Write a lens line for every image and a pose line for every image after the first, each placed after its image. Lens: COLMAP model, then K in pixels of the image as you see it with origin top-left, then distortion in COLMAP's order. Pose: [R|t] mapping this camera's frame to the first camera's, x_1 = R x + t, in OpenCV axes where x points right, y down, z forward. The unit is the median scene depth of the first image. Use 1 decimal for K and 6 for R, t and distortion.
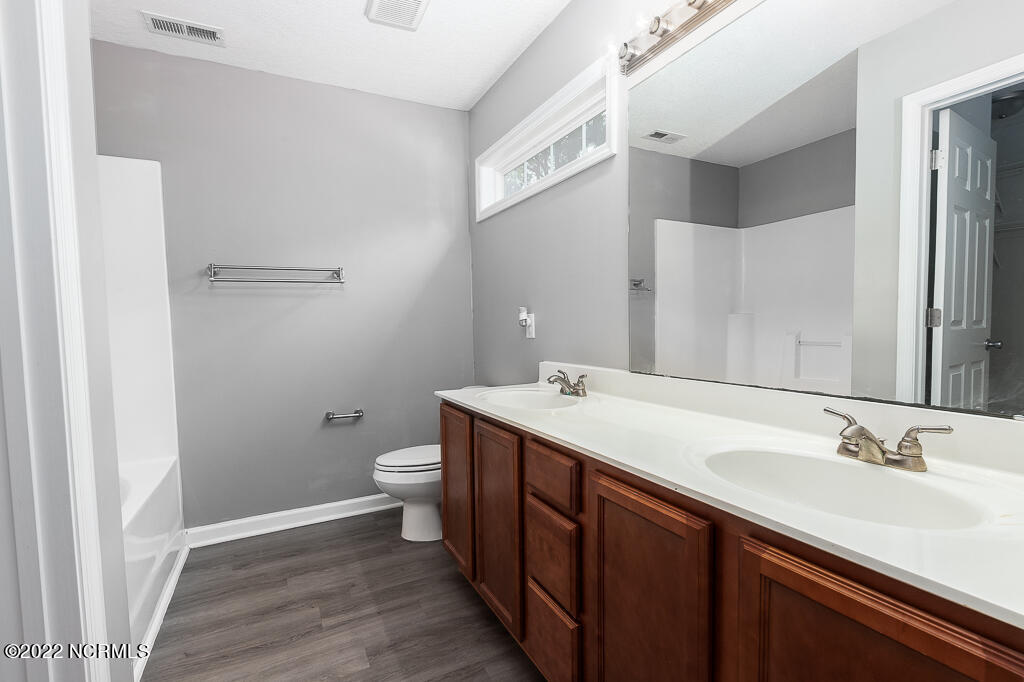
lens RADIAL K [[468.9, 0, 511.8], [0, 468.9, 345.2], [0, 0, 1]] dist [-0.000851, -0.000026]
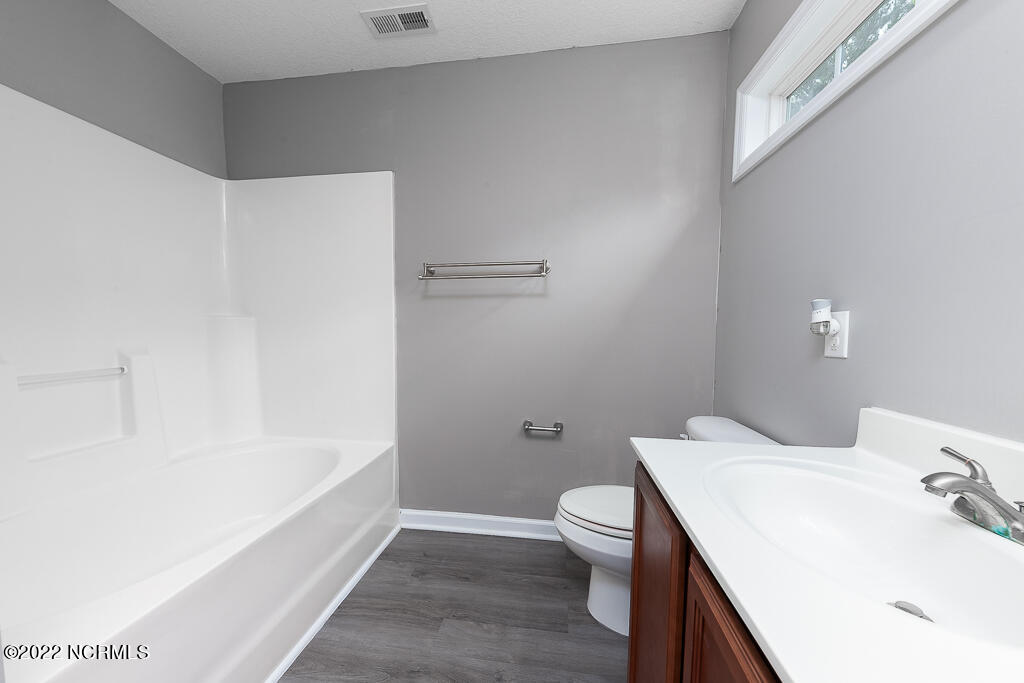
lens RADIAL K [[359.4, 0, 509.4], [0, 359.4, 347.6], [0, 0, 1]] dist [0.002776, -0.000021]
pose [[0.813301, 0.058028, -0.578942, -0.025355], [-0.051607, 0.998287, 0.027562, -0.018620], [0.579550, 0.007461, 0.814903, 0.458667]]
